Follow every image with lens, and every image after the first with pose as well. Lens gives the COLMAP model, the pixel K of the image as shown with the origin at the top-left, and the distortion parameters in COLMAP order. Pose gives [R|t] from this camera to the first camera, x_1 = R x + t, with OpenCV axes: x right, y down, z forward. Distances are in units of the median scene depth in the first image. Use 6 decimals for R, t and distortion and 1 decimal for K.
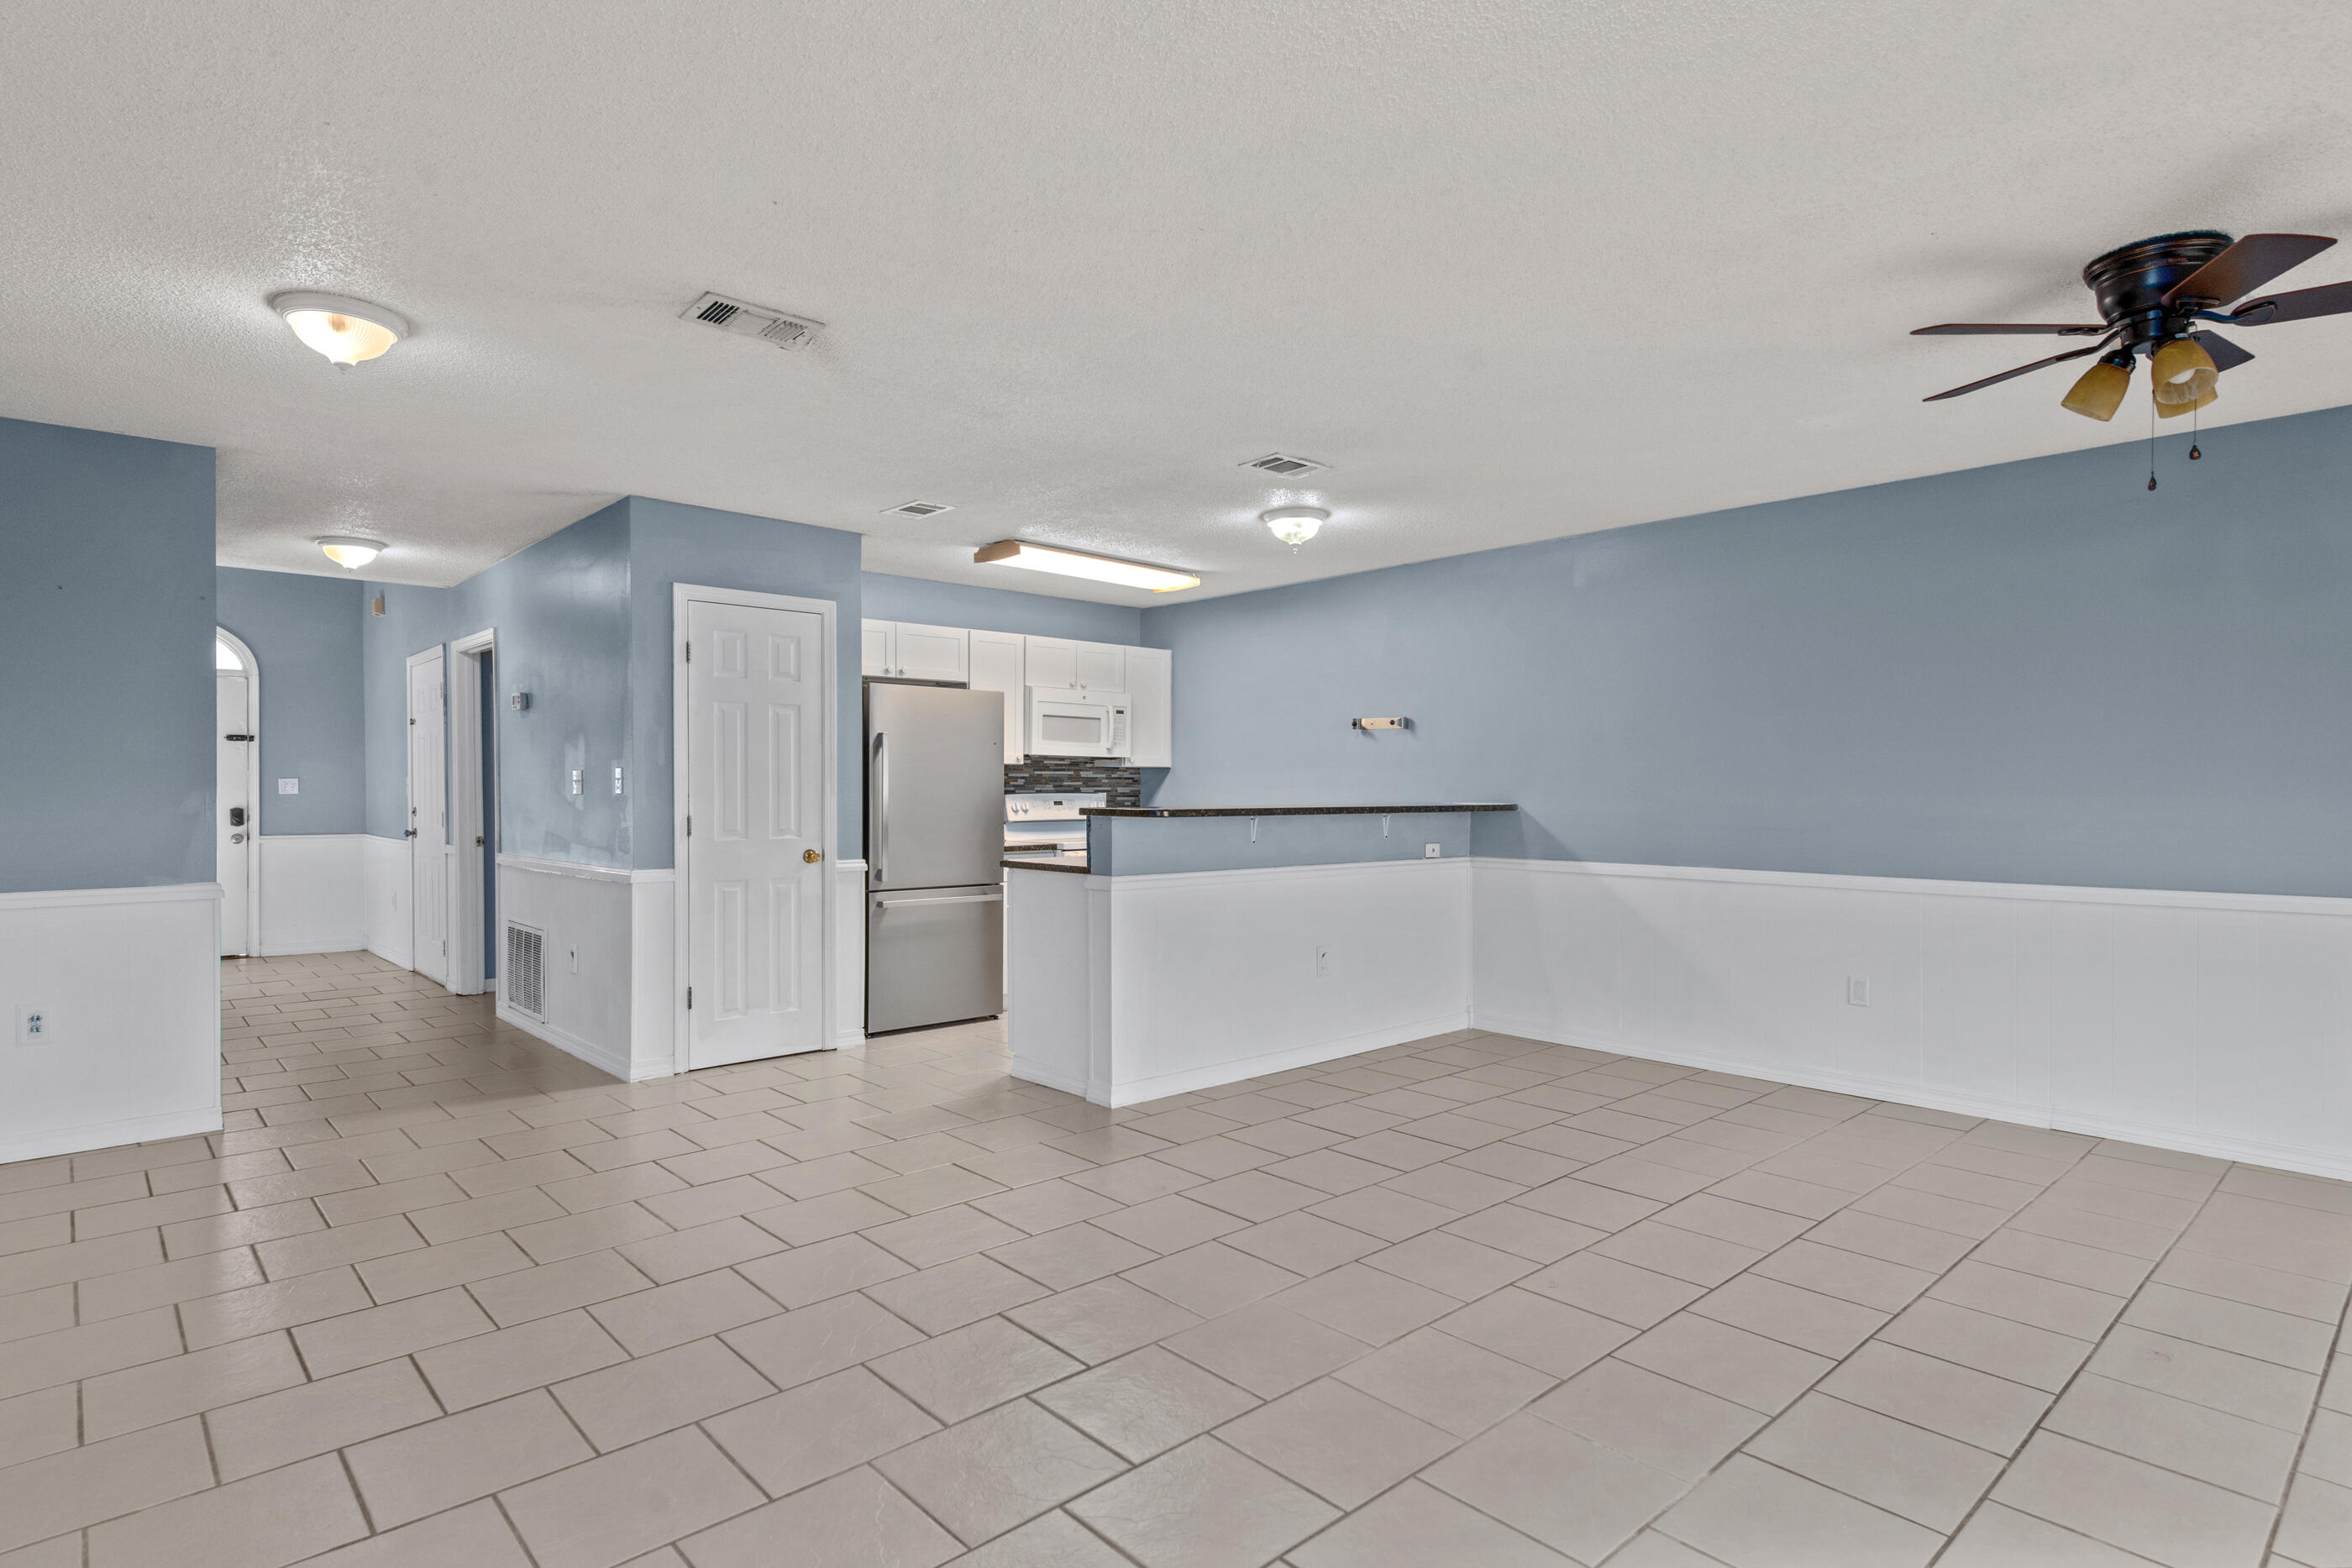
lens RADIAL K [[1205.4, 0, 1170.9], [0, 1205.4, 775.6], [0, 0, 1]] dist [-0.015724, -0.000499]
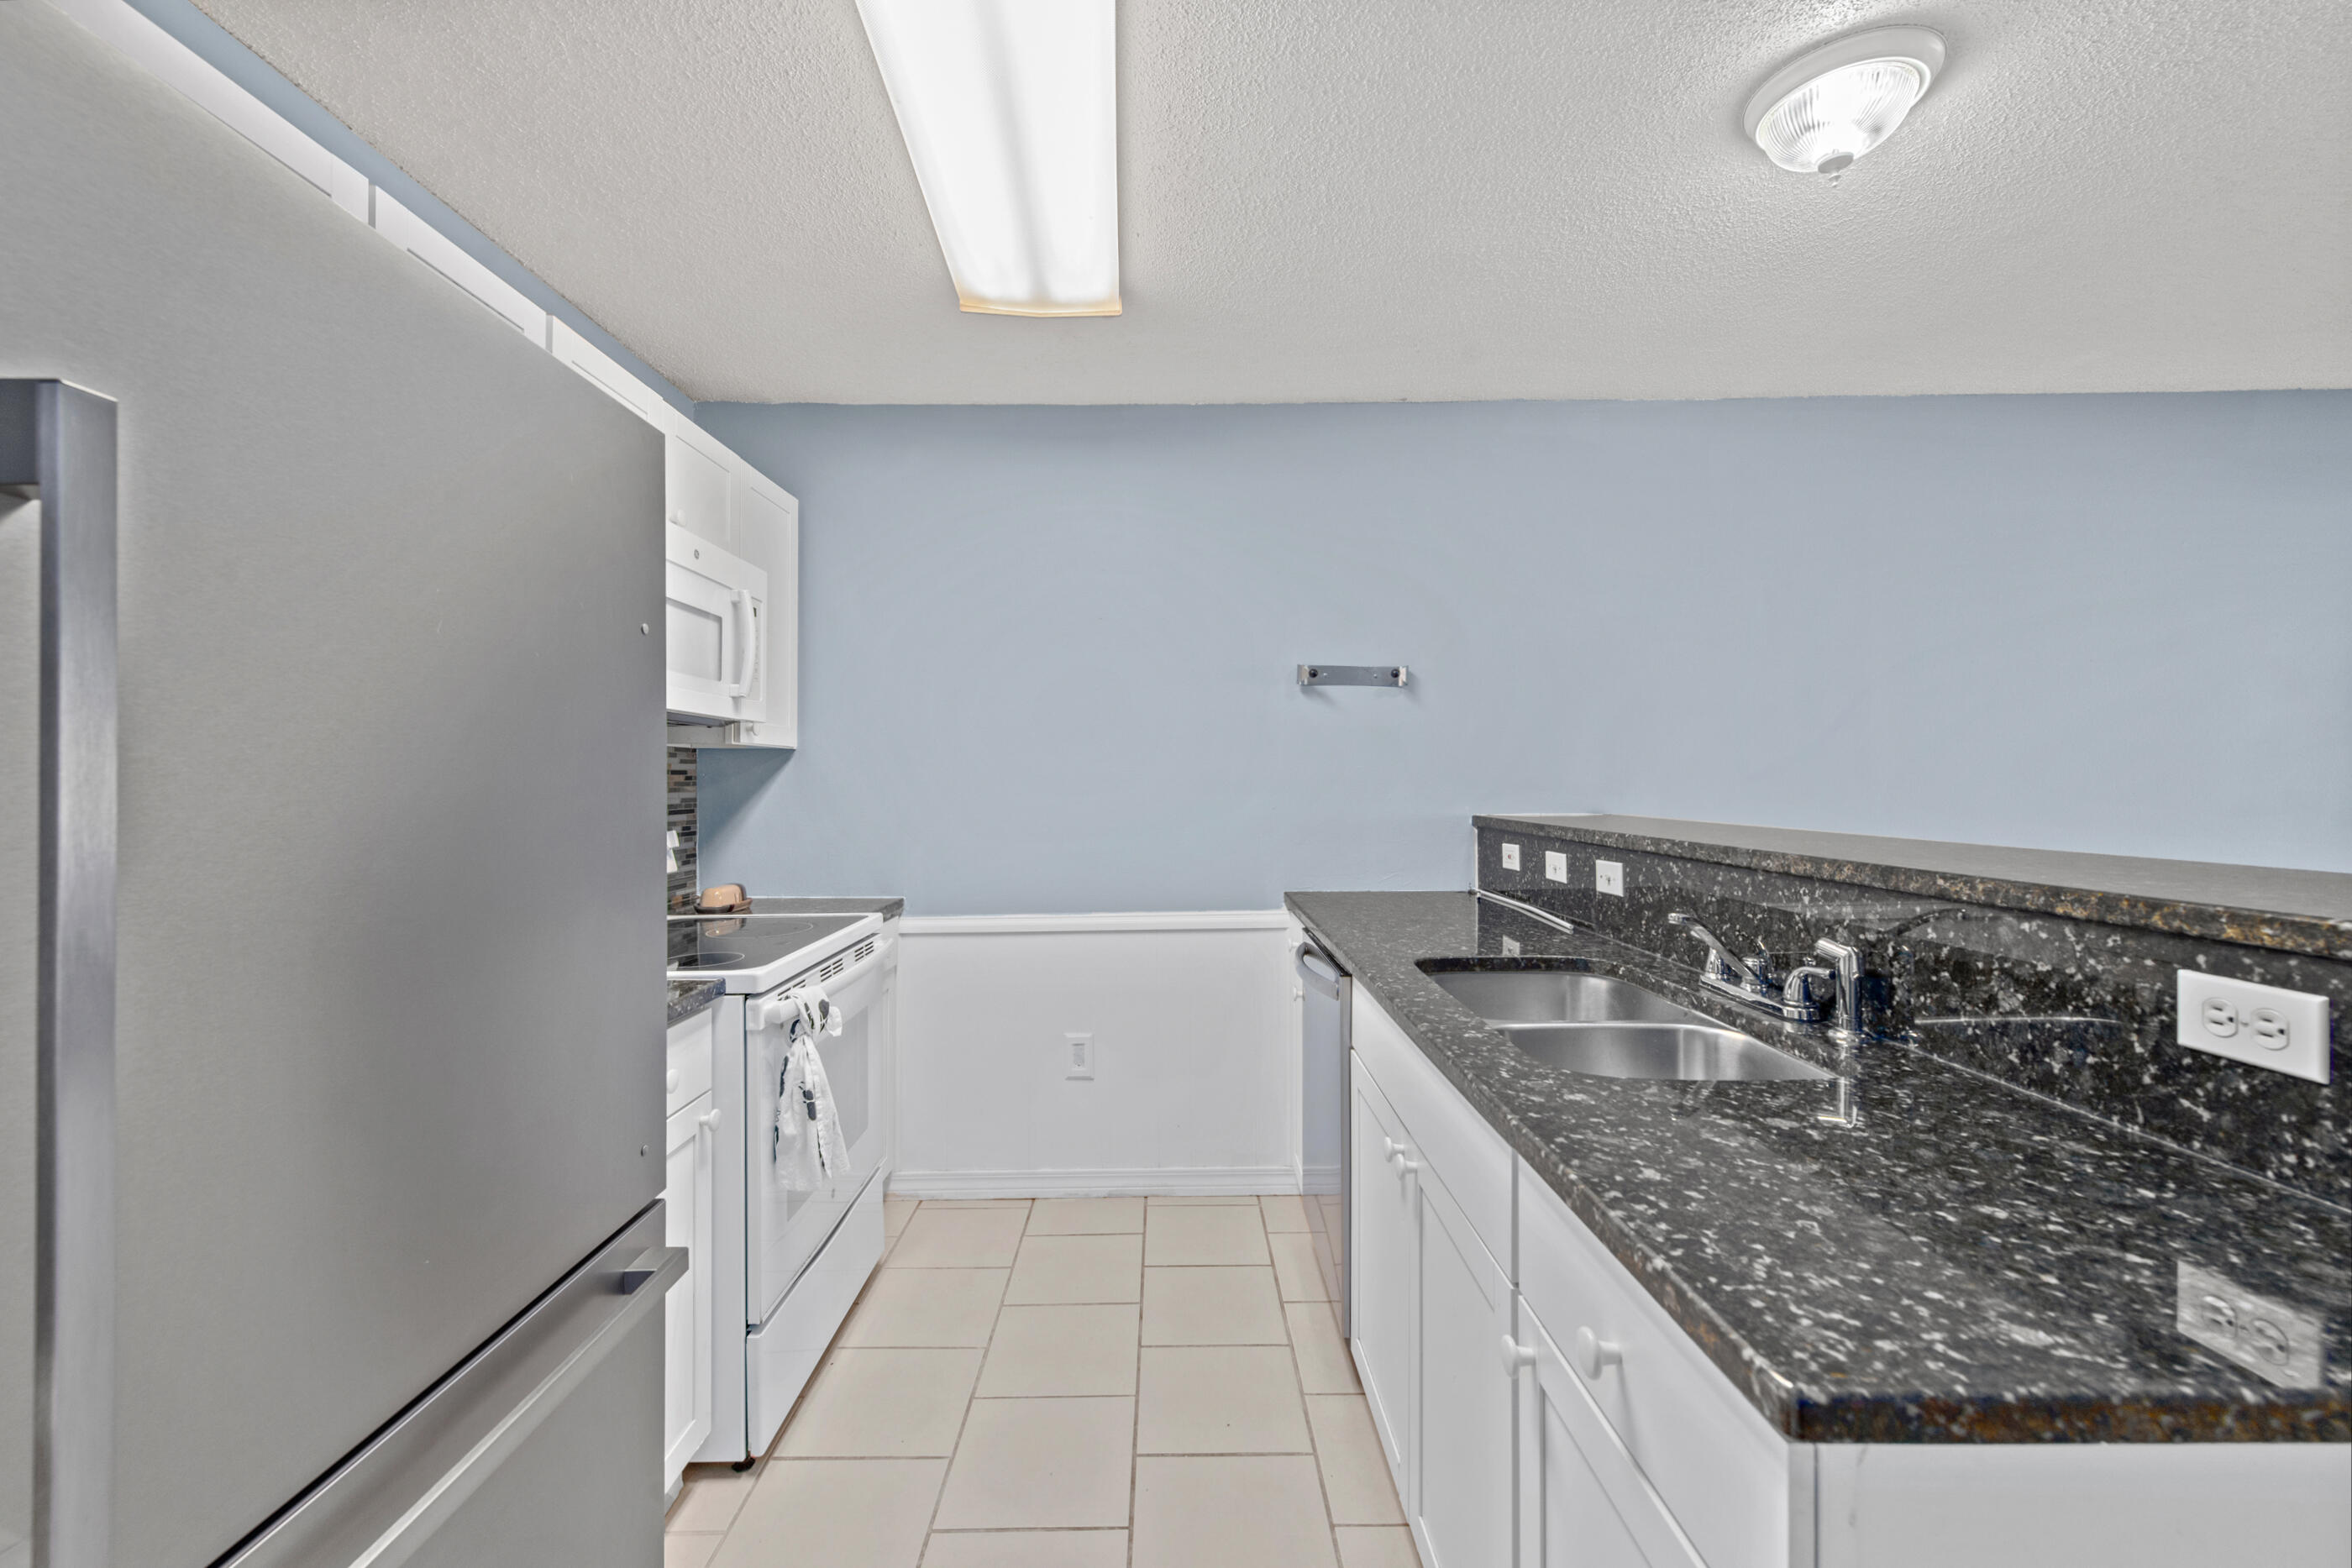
lens RADIAL K [[943.9, 0, 1174.9], [0, 943.9, 781.7], [0, 0, 1]] dist [0.009708, -0.003237]
pose [[0.663487, -0.002748, 0.748183, -0.190171], [-0.008796, 0.999896, 0.011472, 0.000100], [-0.748136, -0.014192, 0.663394, 0.696442]]
